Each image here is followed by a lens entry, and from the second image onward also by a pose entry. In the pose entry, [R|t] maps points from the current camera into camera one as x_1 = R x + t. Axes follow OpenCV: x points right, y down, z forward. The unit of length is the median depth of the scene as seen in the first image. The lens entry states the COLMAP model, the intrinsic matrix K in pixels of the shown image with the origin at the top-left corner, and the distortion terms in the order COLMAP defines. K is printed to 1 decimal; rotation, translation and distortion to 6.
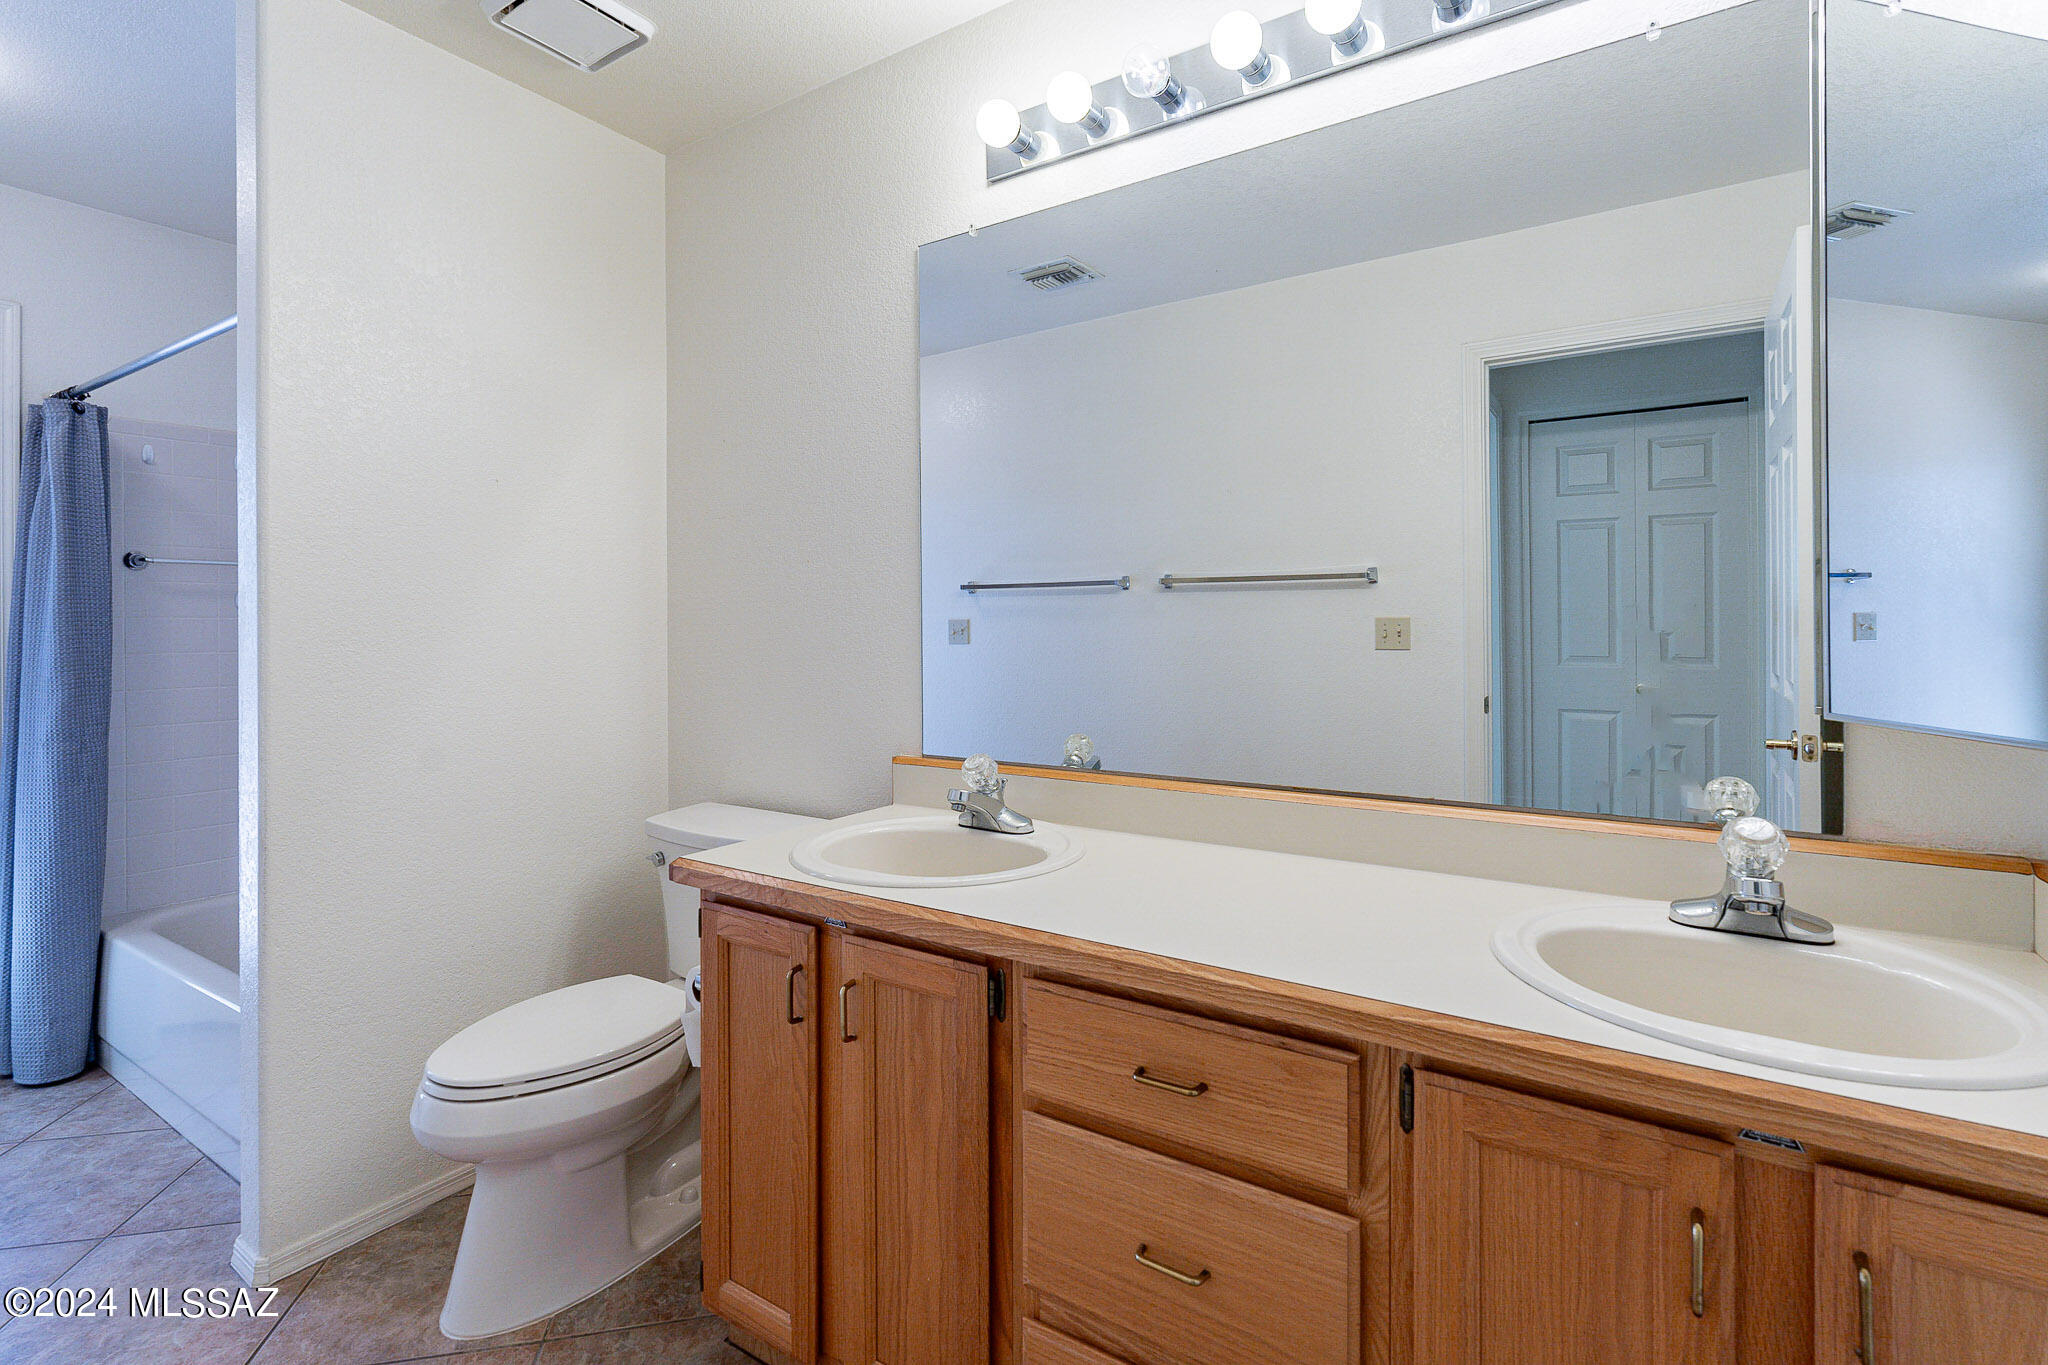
lens RADIAL K [[908.4, 0, 1028.8], [0, 908.4, 627.2], [0, 0, 1]] dist [-0.007543, 0.000430]
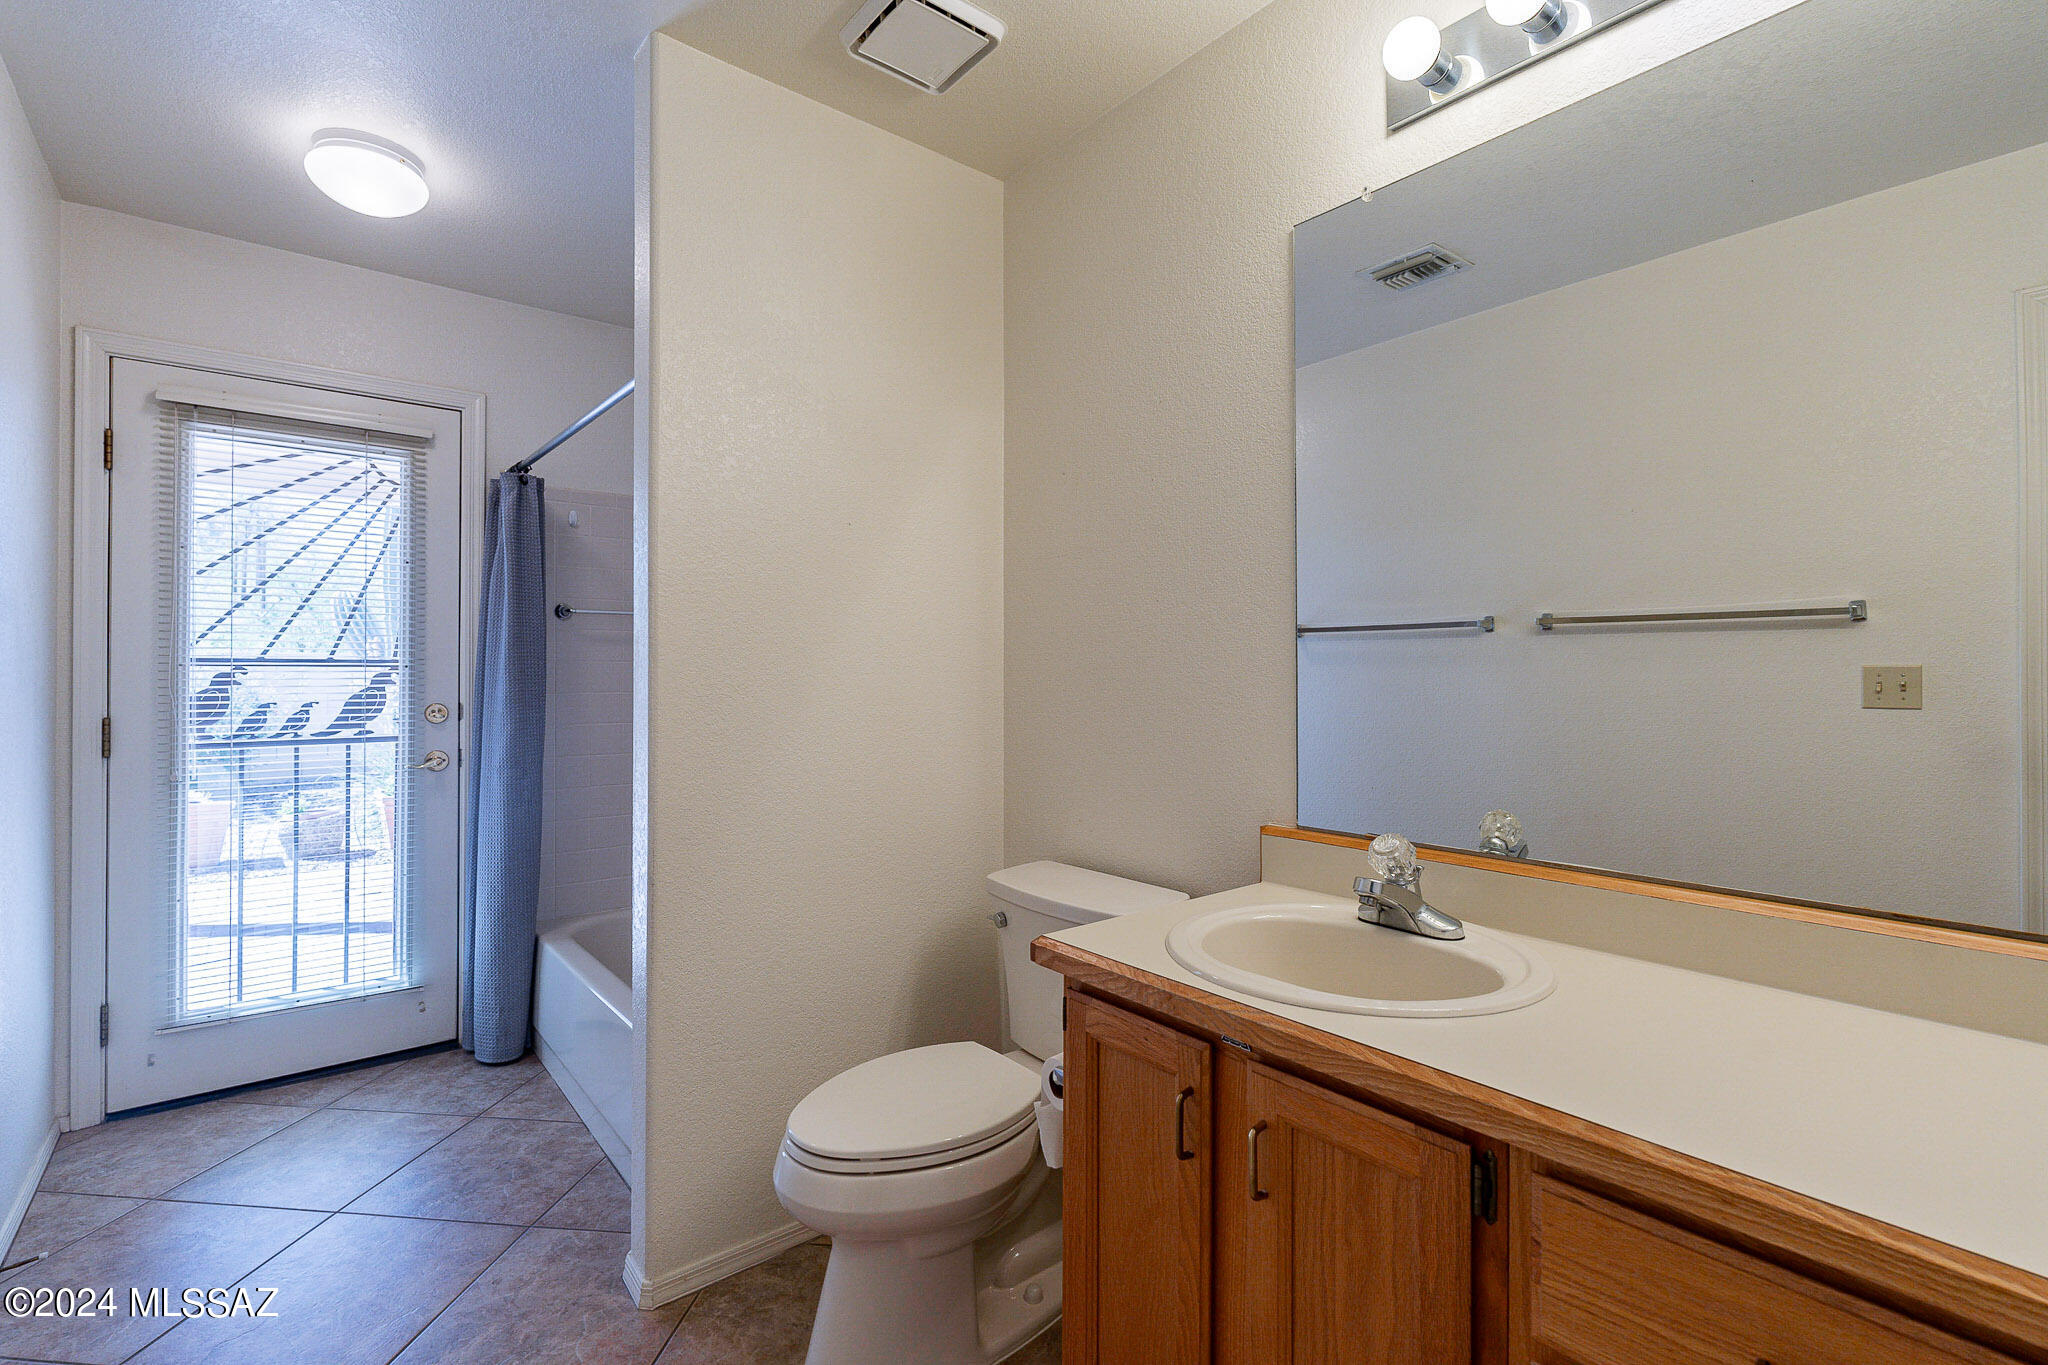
lens RADIAL K [[908.4, 0, 1023.6], [0, 908.4, 674.5], [0, 0, 1]] dist [-0.007543, 0.000430]
pose [[0.949036, 0.007302, -0.315084, -0.103541], [-0.006952, 0.999973, 0.002233, -0.000656], [0.315092, 0.000071, 0.949061, 0.130970]]
